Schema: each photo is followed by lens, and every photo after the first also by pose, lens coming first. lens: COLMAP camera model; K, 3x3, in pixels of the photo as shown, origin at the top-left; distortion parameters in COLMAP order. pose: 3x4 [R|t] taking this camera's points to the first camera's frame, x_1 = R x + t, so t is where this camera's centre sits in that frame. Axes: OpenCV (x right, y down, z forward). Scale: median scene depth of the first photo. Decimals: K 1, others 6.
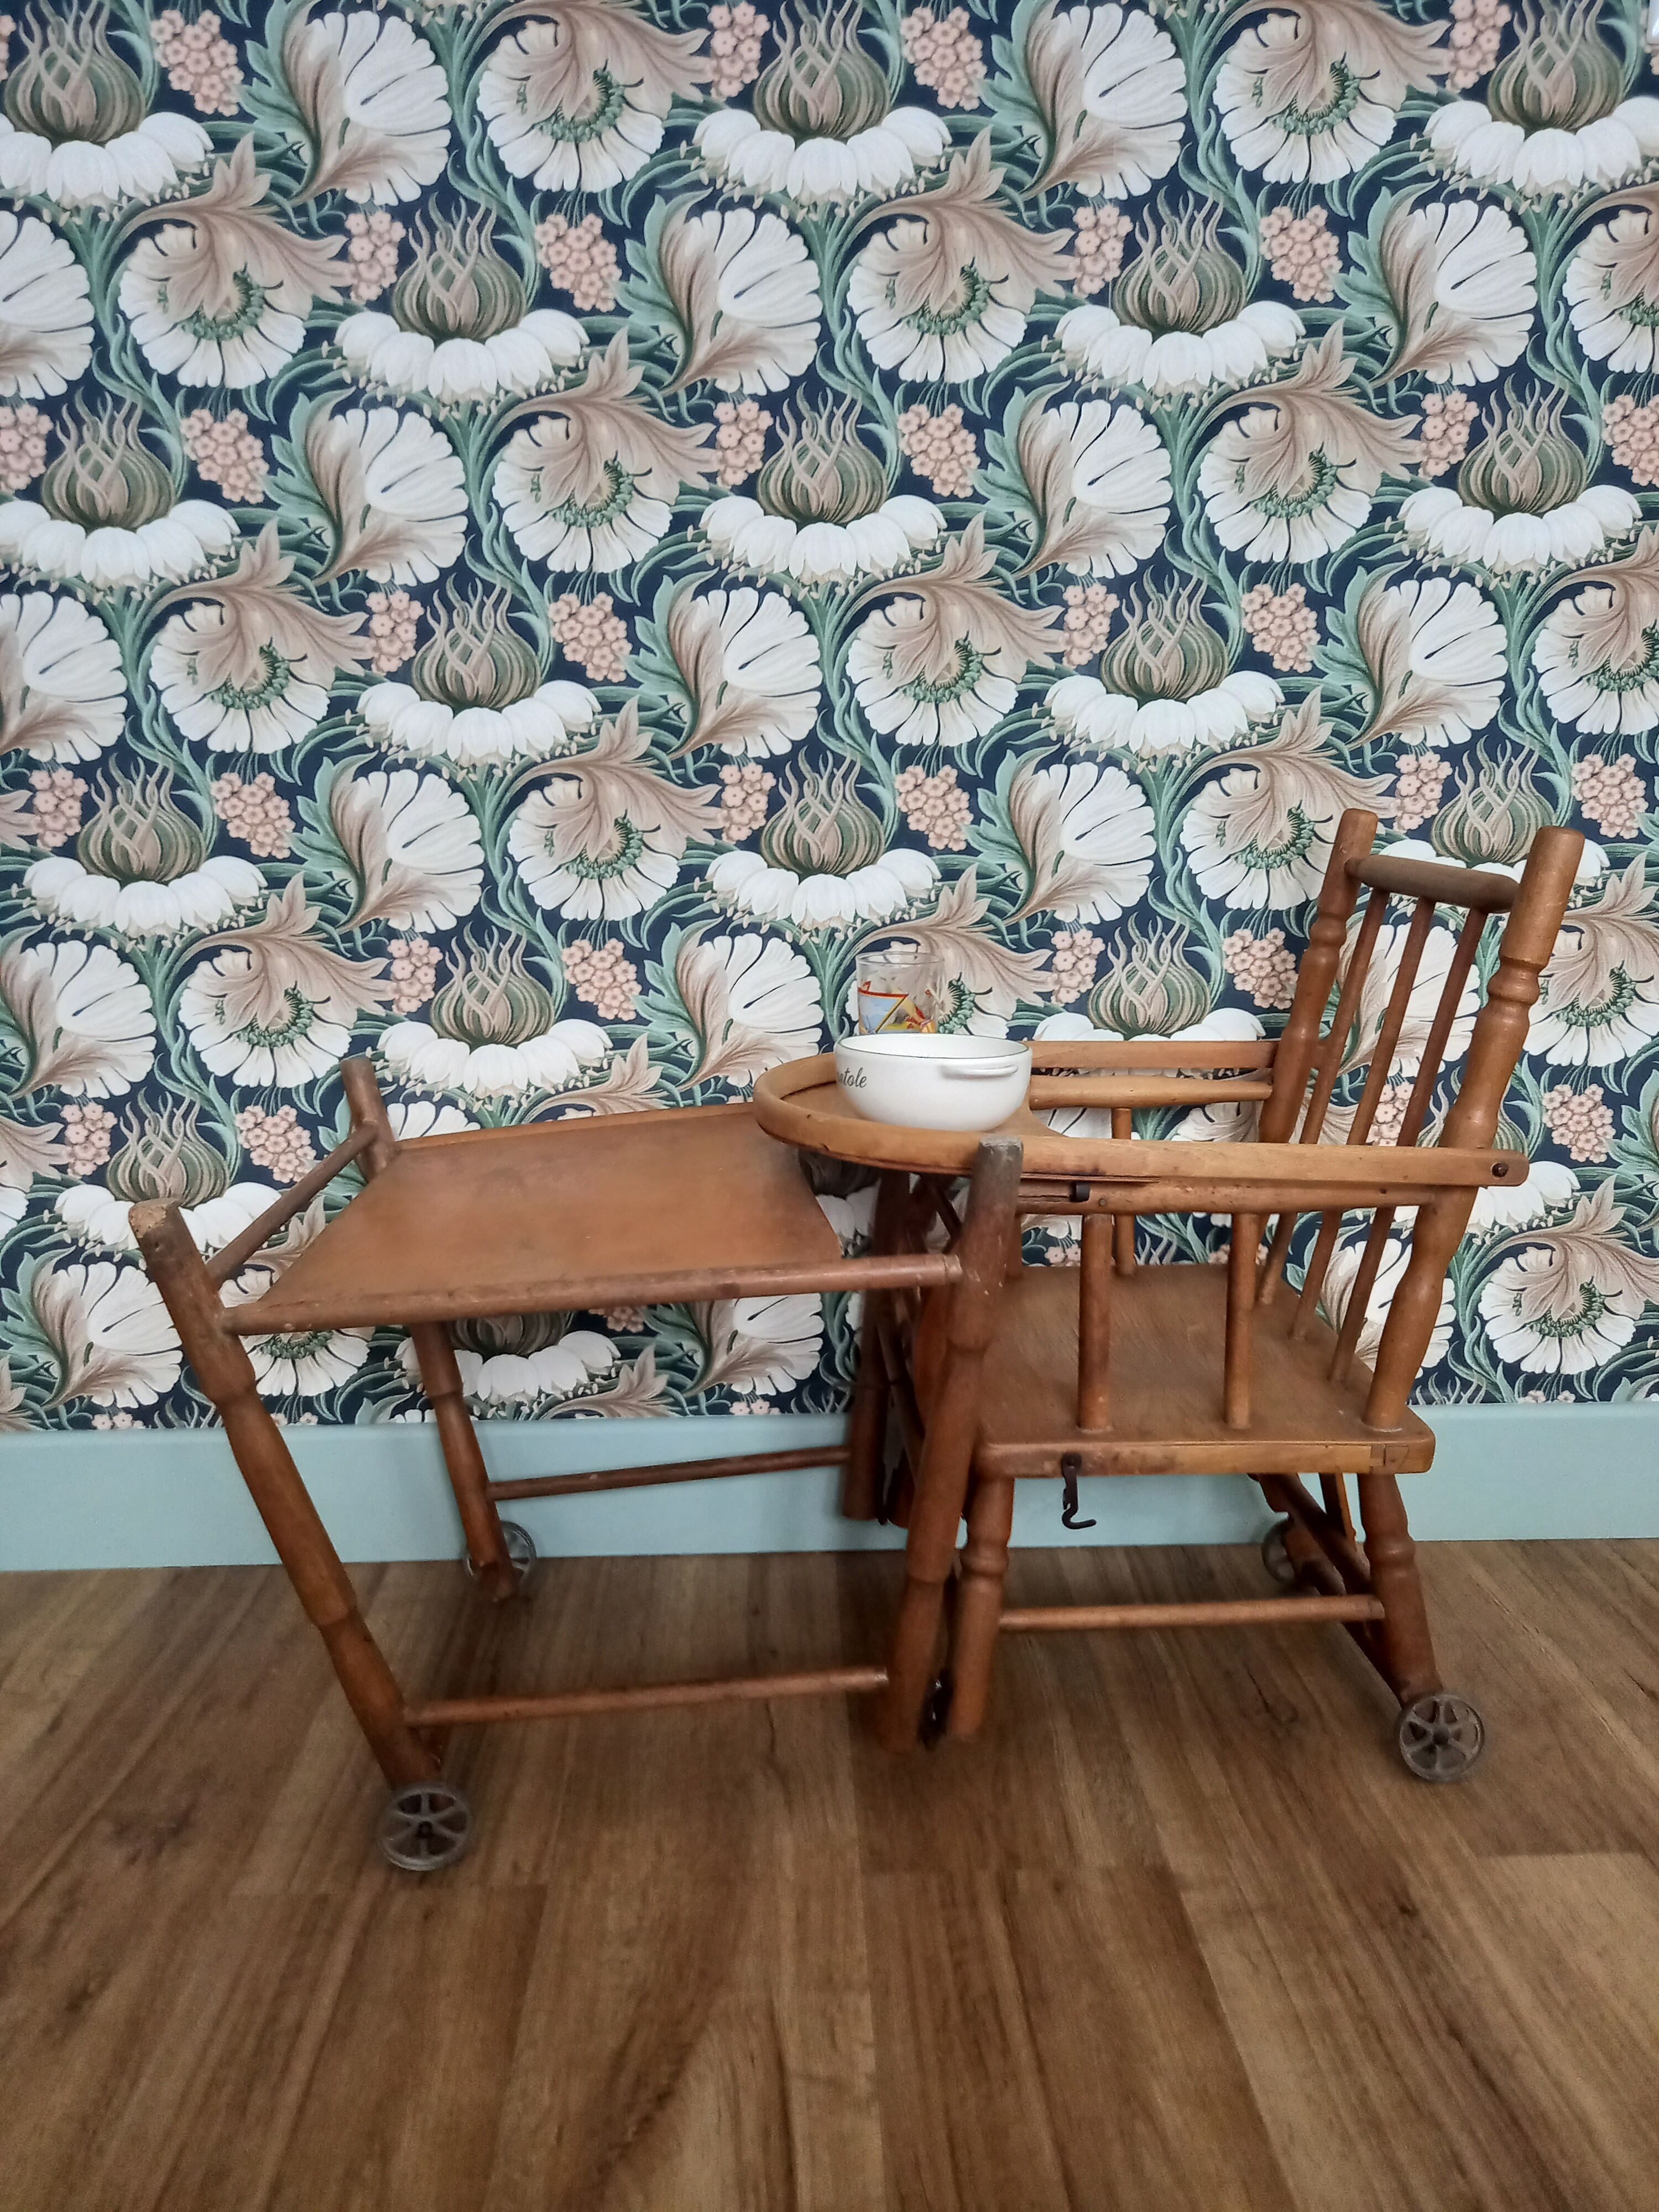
lens RADIAL K [[1624.9, 0, 829.5], [0, 1624.9, 1106.0], [0, 0, 1]] dist [0.052263, -0.056503]
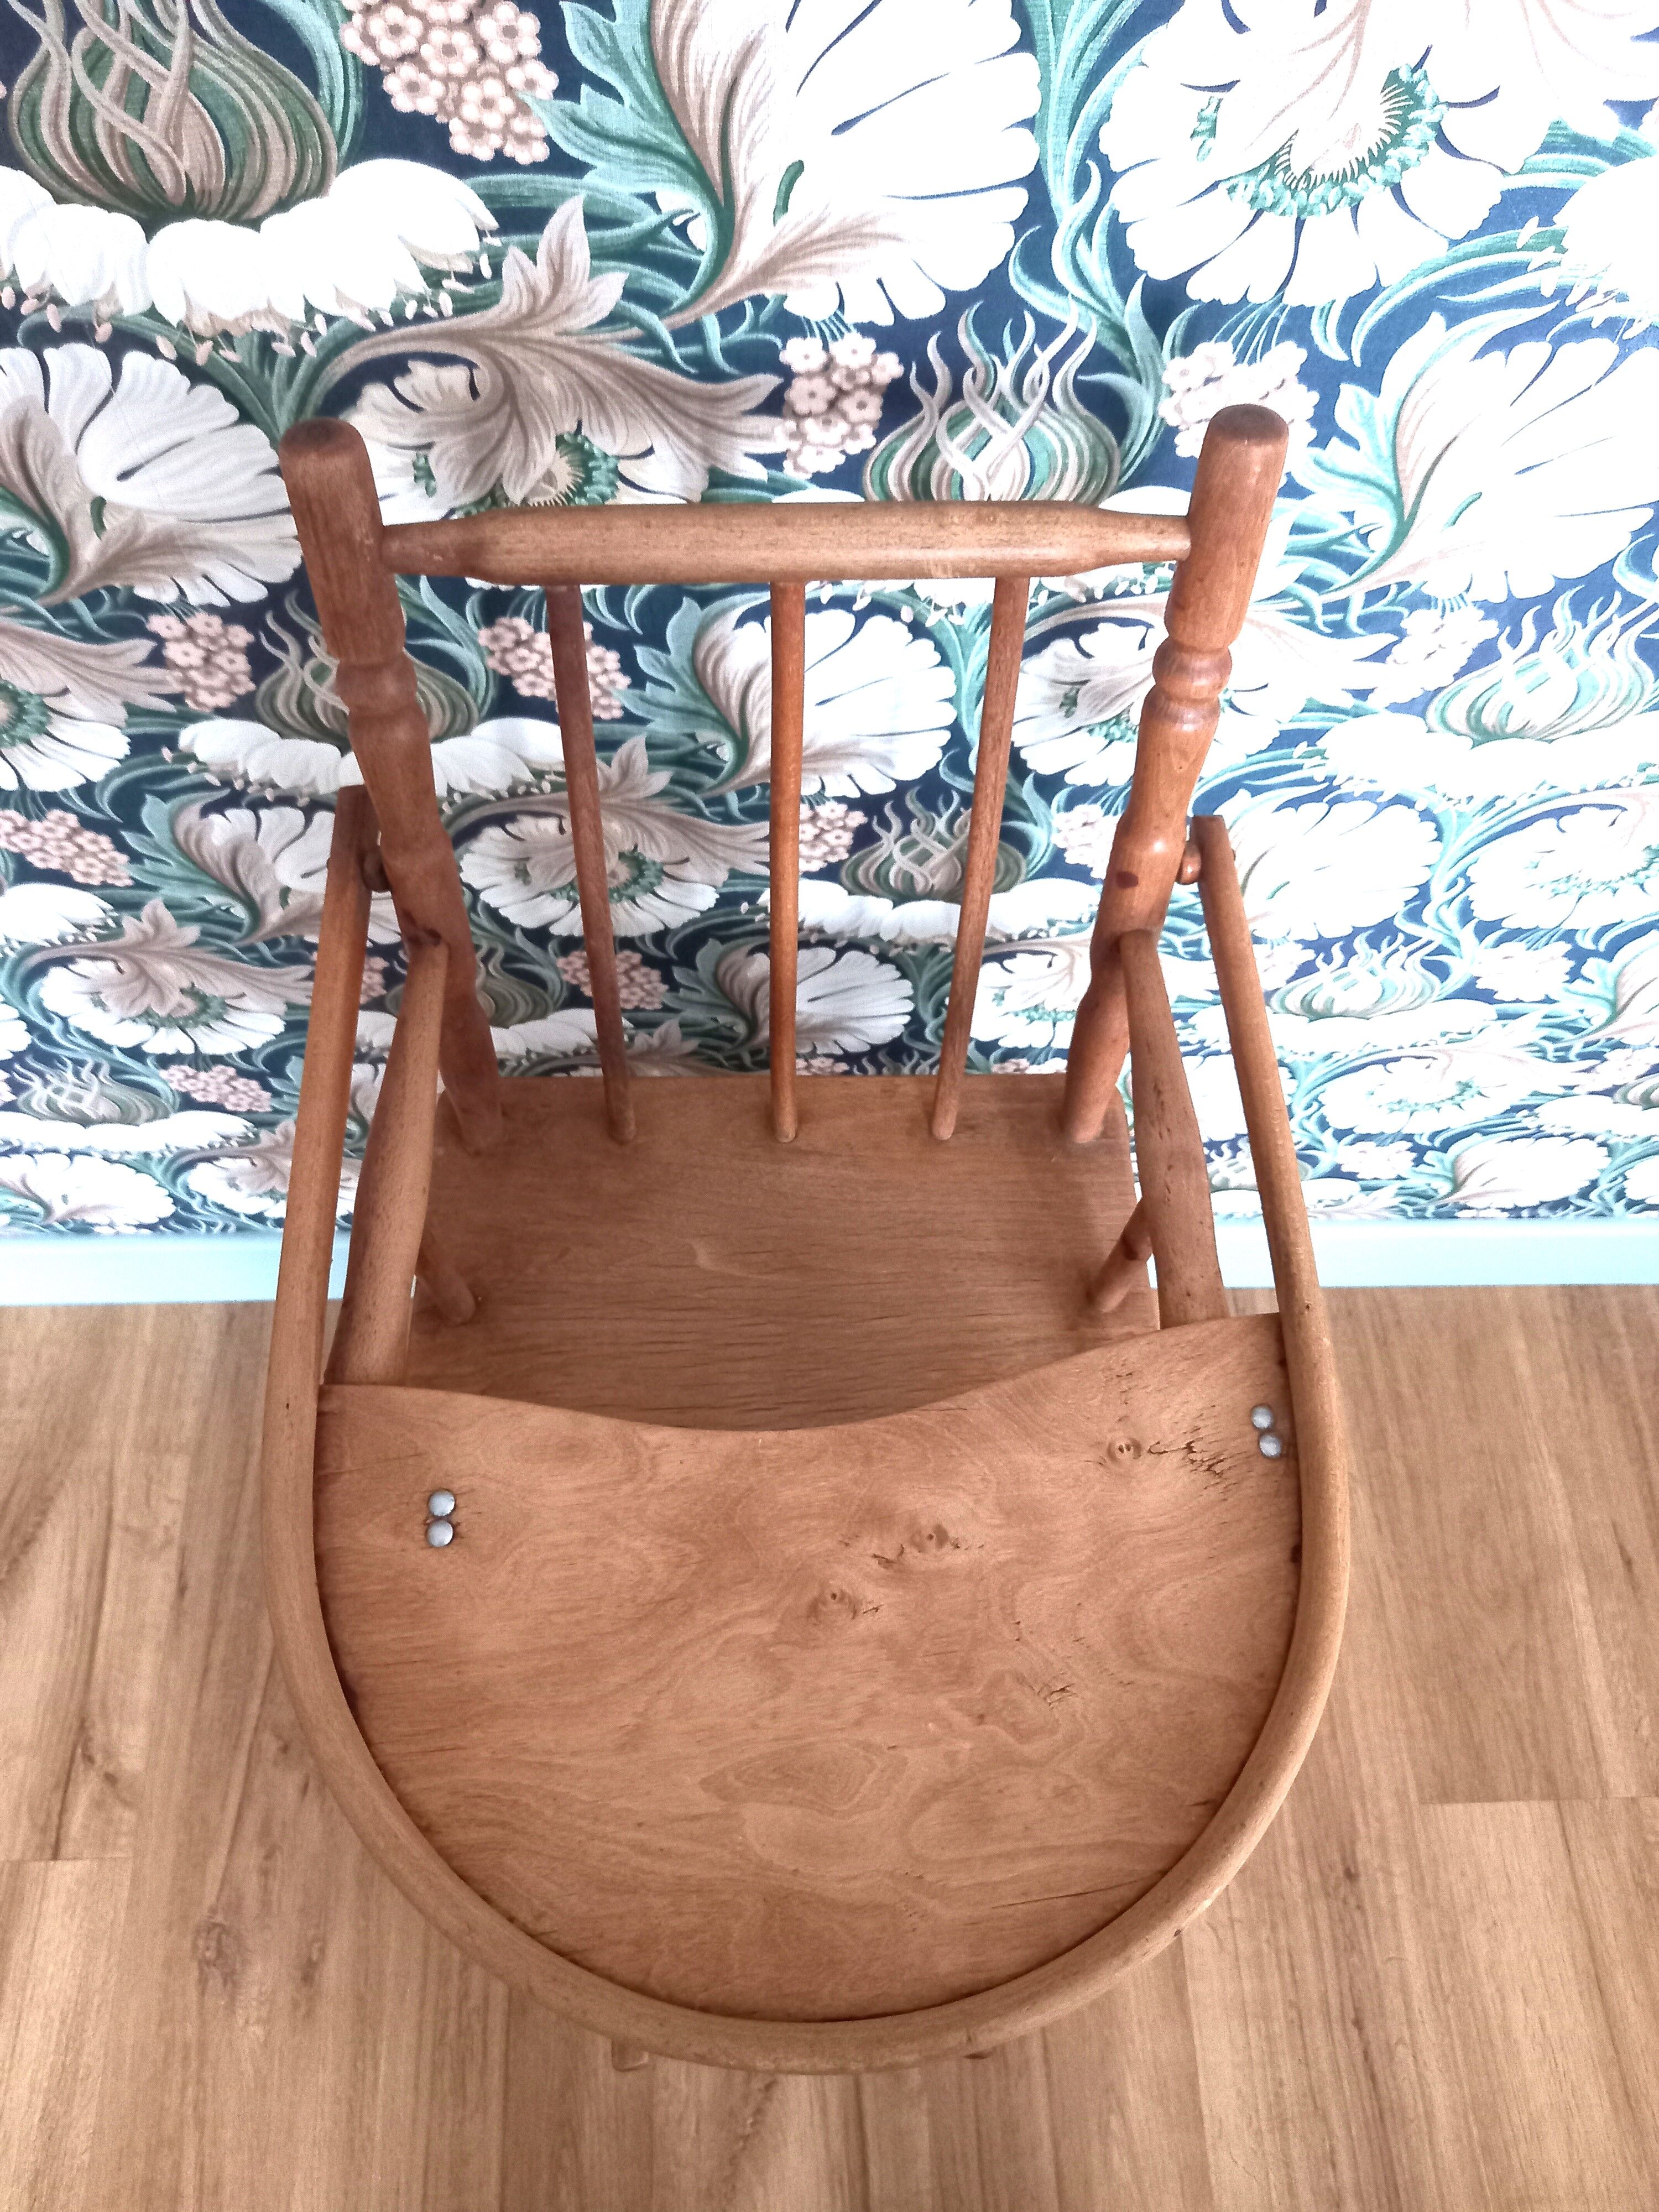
lens RADIAL K [[1640.5, 0, 831.5], [0, 1640.5, 1112.4], [0, 0, 1]] dist [0.058149, -0.066736]
pose [[0.999596, 0.014476, 0.024480, -0.063645], [-0.028219, 0.611892, 0.790438, -0.660079], [-0.003536, -0.790809, 0.612053, 0.530824]]
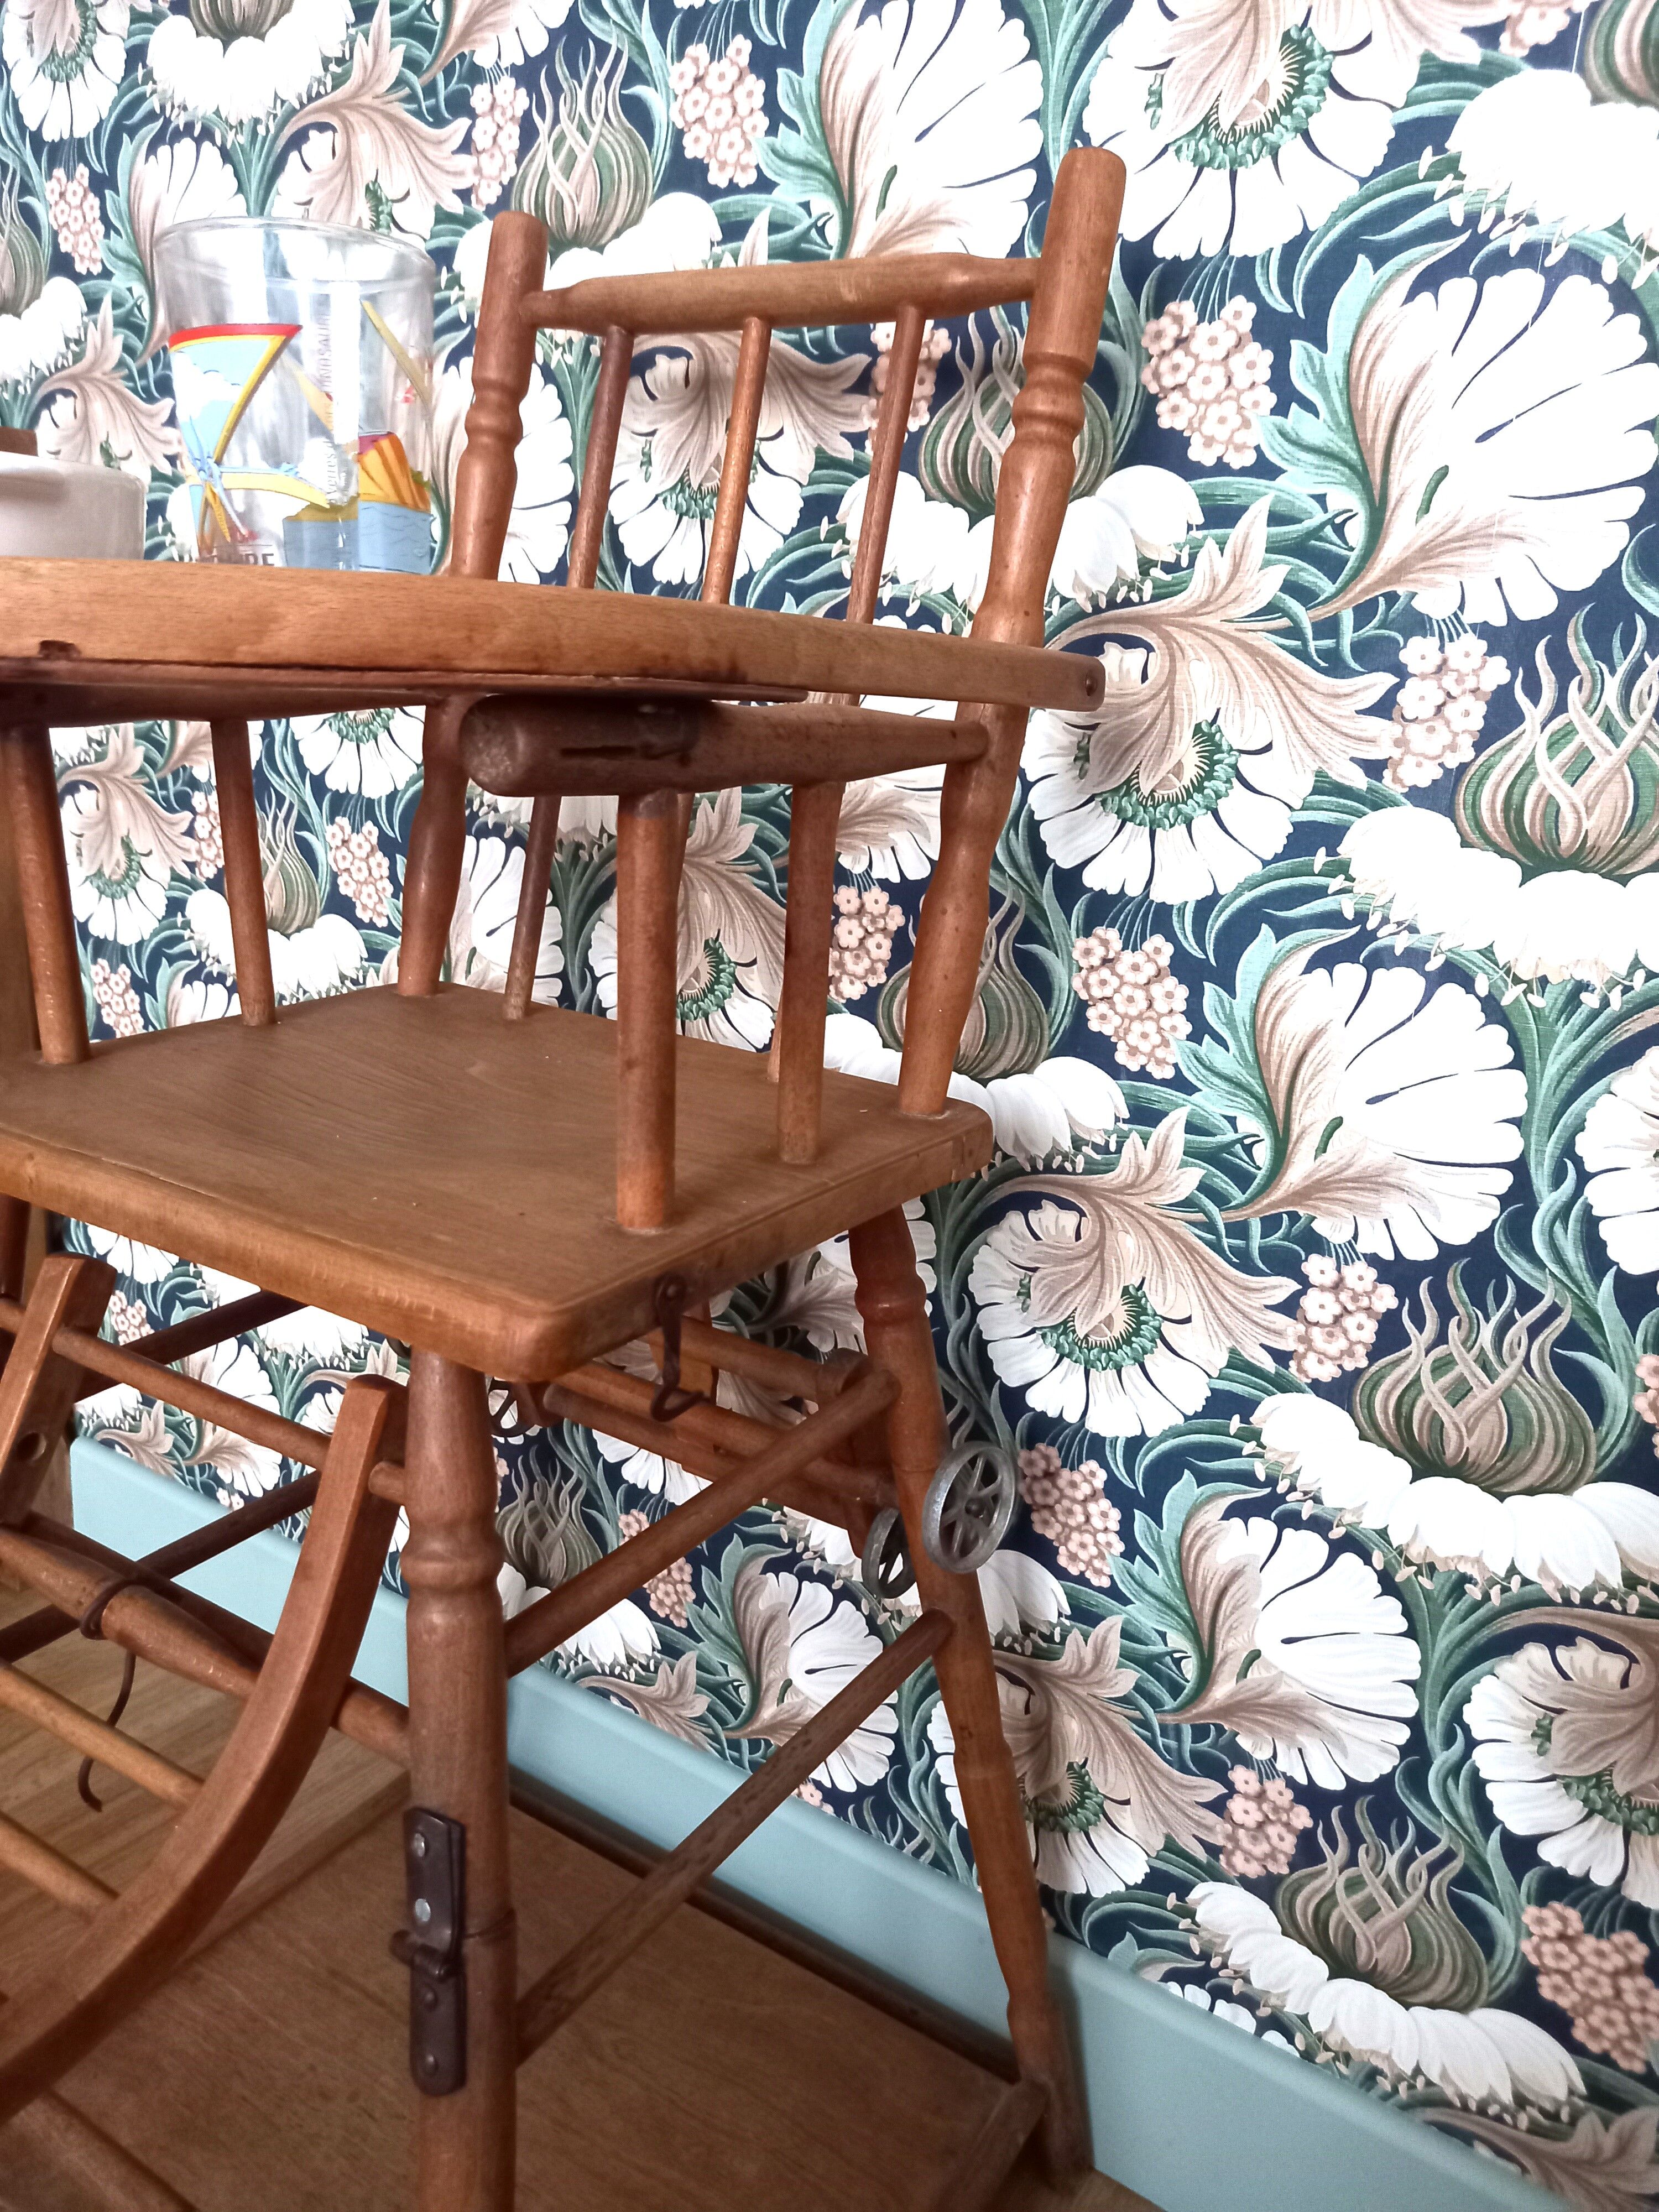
lens RADIAL K [[1624.9, 0, 829.5], [0, 1624.9, 1106.0], [0, 0, 1]] dist [0.052263, -0.056503]
pose [[0.811432, 0.206238, -0.546850, 0.316506], [-0.179049, 0.978401, 0.103313, -0.195022], [0.556345, 0.014081, 0.830832, 0.470078]]
